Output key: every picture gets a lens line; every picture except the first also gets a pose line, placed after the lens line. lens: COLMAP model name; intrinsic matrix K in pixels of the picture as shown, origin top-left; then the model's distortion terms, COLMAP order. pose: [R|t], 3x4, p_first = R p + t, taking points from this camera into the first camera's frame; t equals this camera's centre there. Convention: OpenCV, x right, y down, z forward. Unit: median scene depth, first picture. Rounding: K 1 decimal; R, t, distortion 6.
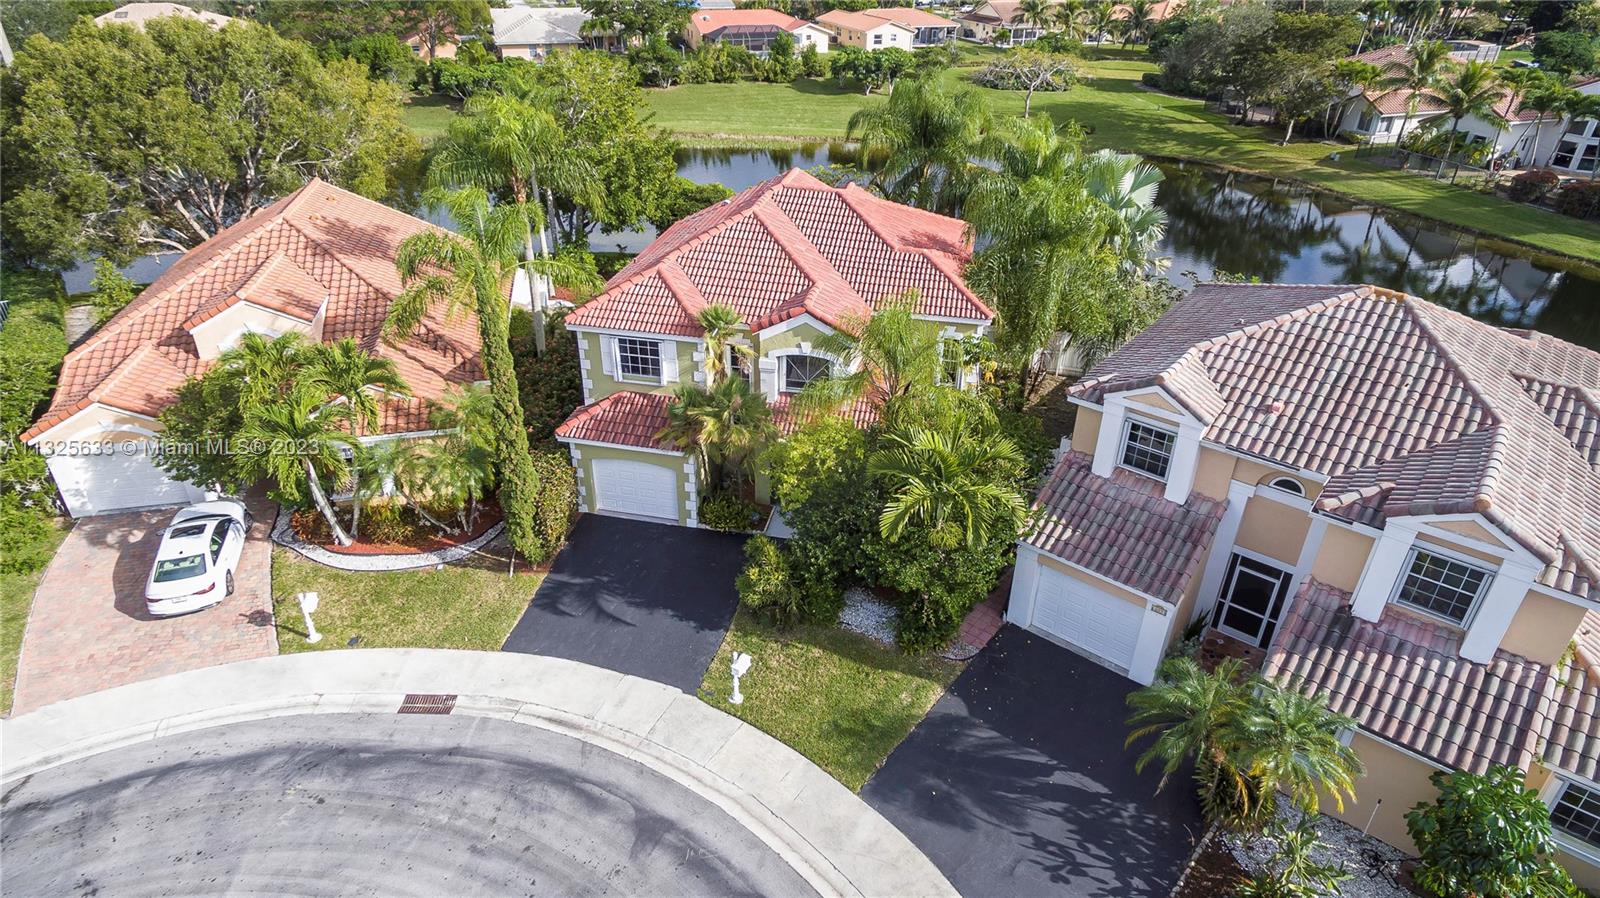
lens RADIAL K [[903.8, 0, 795.4], [0, 903.8, 444.2], [0, 0, 1]] dist [0.008351, -0.000142]
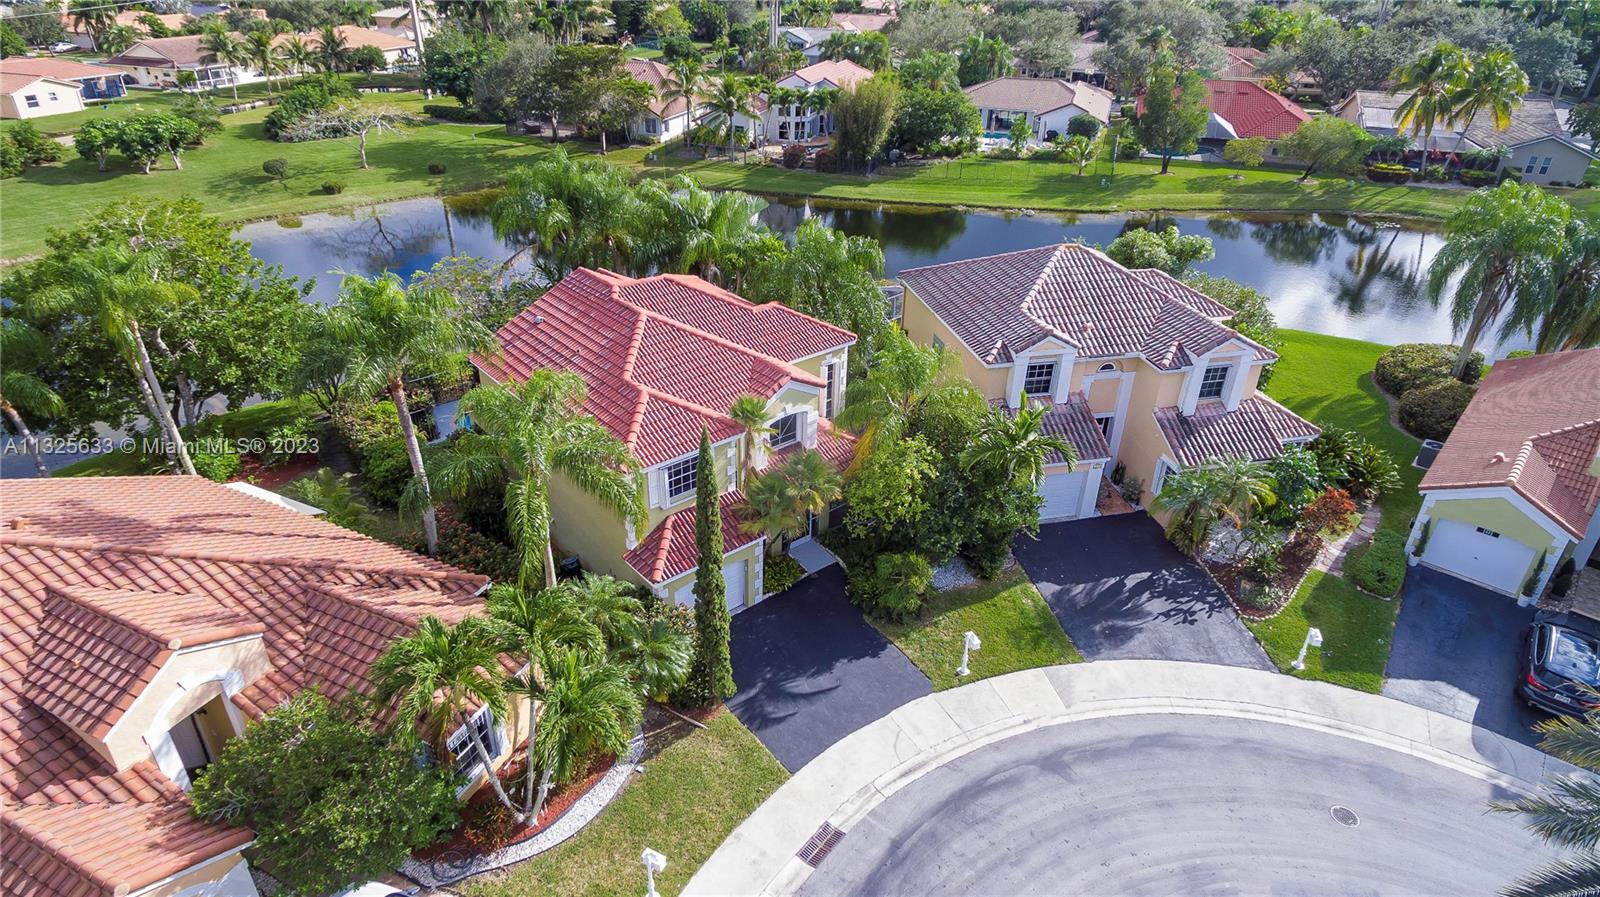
lens RADIAL K [[903.8, 0, 795.4], [0, 903.8, 443.7], [0, 0, 1]] dist [0.008351, -0.000142]
pose [[0.610759, -0.383842, 0.692560, -0.792471], [0.385487, 0.908136, 0.163367, -0.249095], [-0.691646, 0.167195, 0.702618, 0.188313]]
